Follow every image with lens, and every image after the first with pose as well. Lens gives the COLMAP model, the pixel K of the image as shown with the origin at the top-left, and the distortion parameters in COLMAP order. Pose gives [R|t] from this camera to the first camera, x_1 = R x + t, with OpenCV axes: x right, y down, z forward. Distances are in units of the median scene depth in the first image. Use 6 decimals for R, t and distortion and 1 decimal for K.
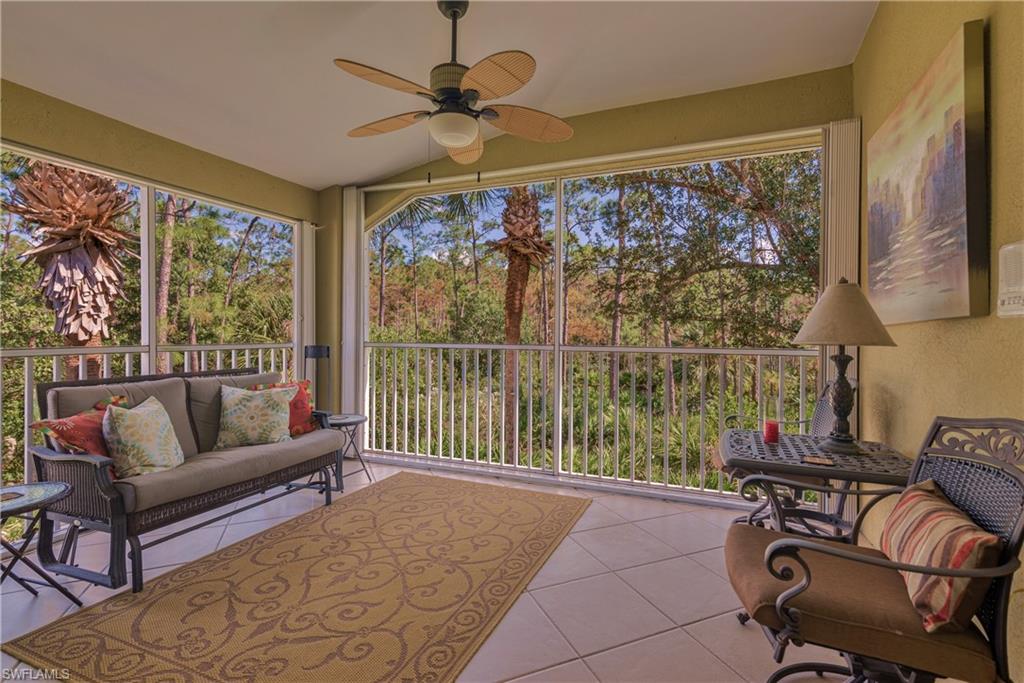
lens RADIAL K [[471.2, 0, 509.7], [0, 471.2, 327.6], [0, 0, 1]] dist [0.013726, -0.000089]
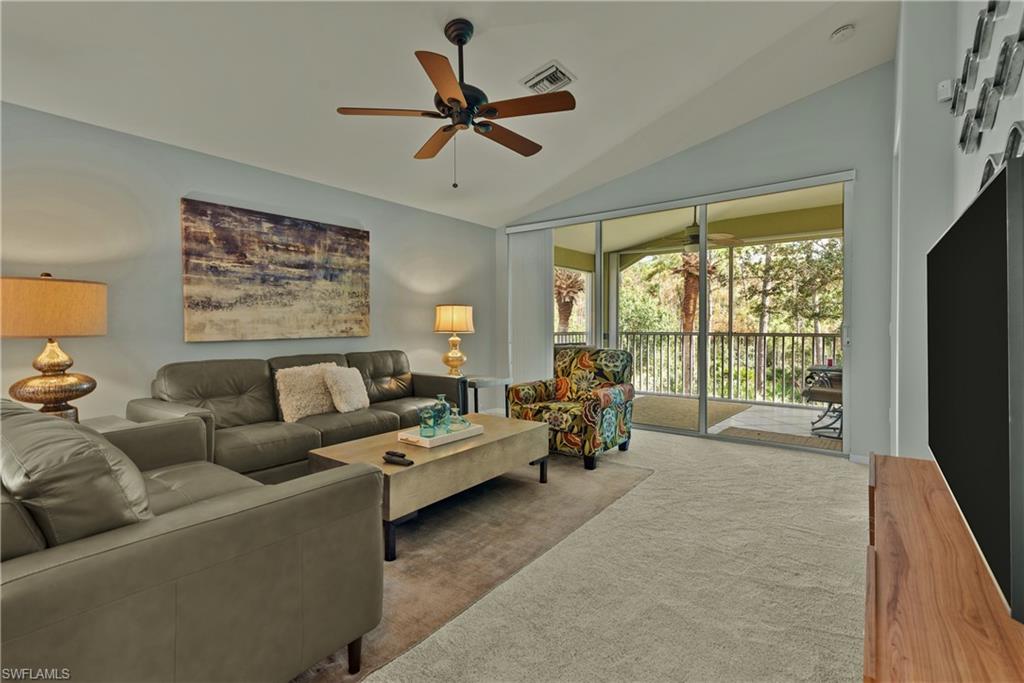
lens RADIAL K [[471.2, 0, 509.7], [0, 471.2, 327.6], [0, 0, 1]] dist [0.013726, -0.000089]
pose [[0.963490, -0.001321, -0.267740, -0.099226], [0.003591, 0.999962, 0.007990, -0.001332], [0.267719, -0.008659, 0.963458, -0.444060]]
